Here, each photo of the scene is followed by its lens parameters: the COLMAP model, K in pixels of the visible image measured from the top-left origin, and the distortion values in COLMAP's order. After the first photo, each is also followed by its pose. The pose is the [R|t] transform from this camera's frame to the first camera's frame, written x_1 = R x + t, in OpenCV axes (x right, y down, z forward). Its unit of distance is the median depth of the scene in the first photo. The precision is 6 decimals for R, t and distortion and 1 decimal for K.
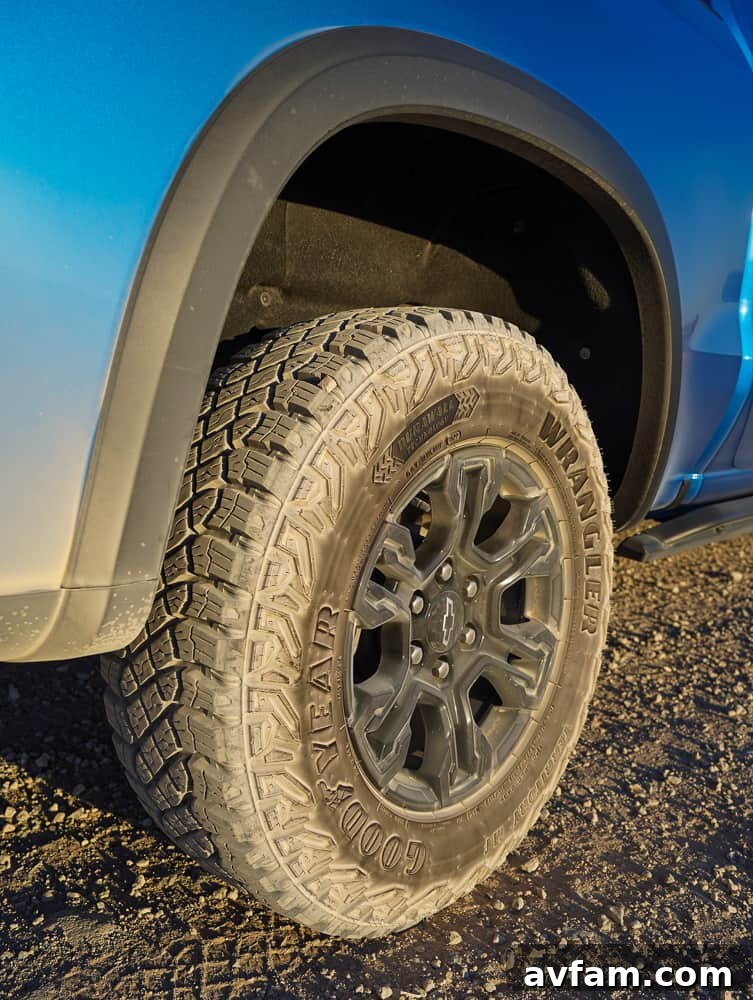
lens RADIAL K [[871.2, 0, 376.5], [0, 871.2, 500.0], [0, 0, 1]] dist [-0.009808, 0.017355]
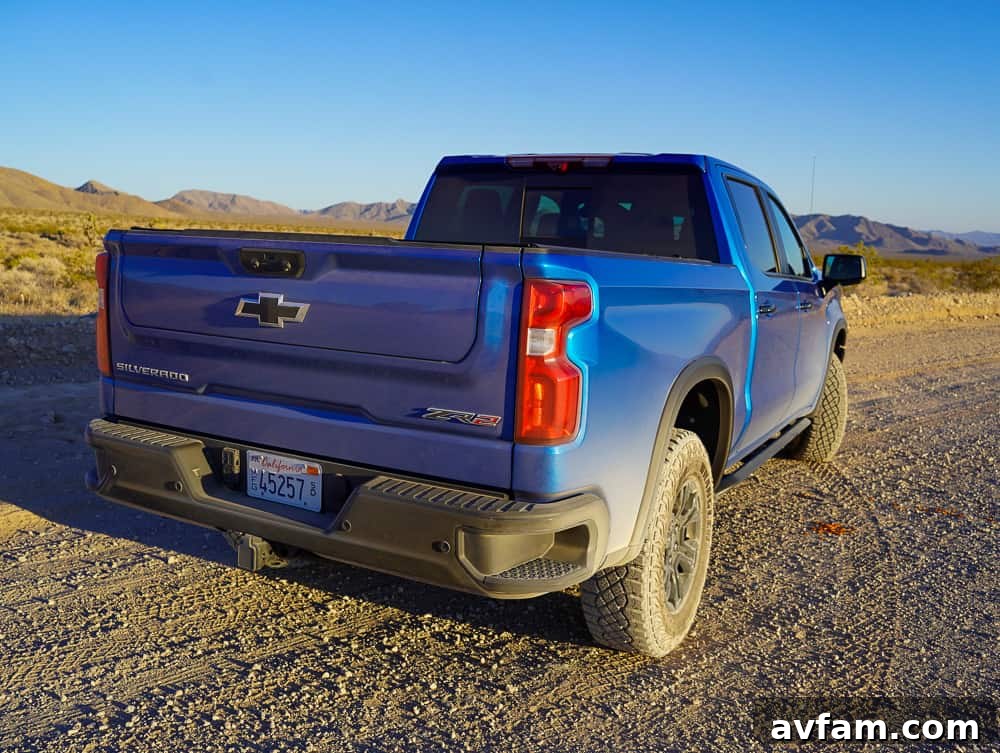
lens RADIAL K [[871.2, 0, 494.7], [0, 871.2, 376.0], [0, 0, 1]] dist [-0.009808, 0.017355]
pose [[0.971105, -0.022861, 0.237554, -1.089057], [0.025262, 0.999656, -0.007067, -0.373097], [-0.237311, 0.012864, 0.971349, -1.508156]]
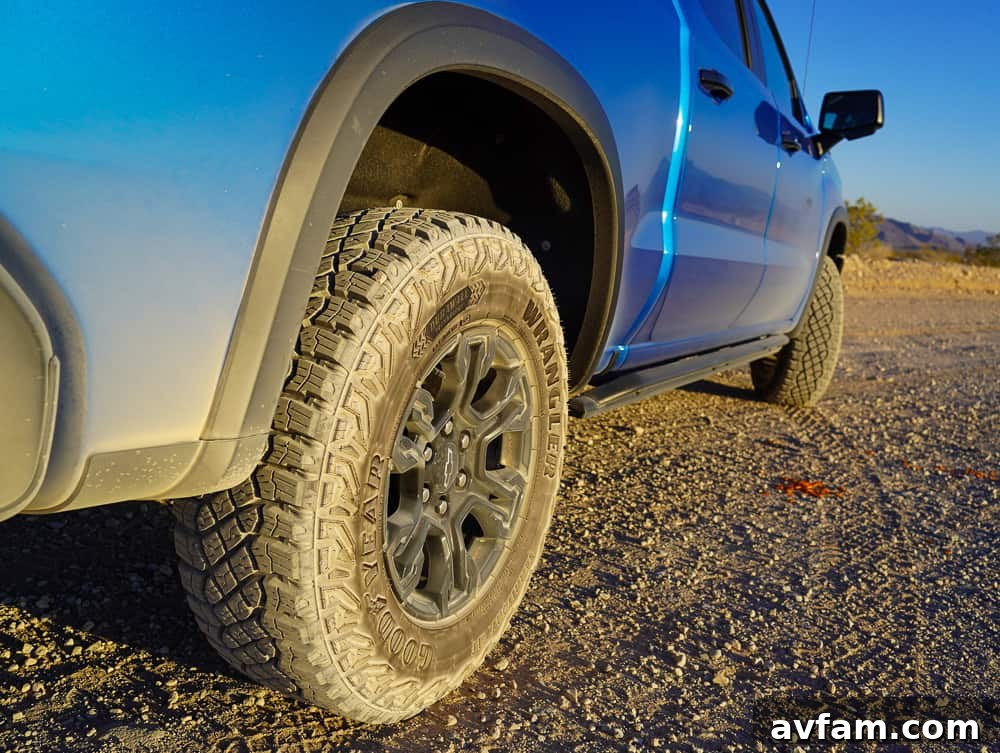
lens RADIAL K [[871.2, 0, 494.7], [0, 871.2, 376.0], [0, 0, 1]] dist [-0.009808, 0.017355]
pose [[0.969398, 0.020418, 0.244642, -0.157367], [-0.027078, 0.999348, 0.023893, -0.020410], [-0.243995, -0.029786, 0.969319, -0.199759]]
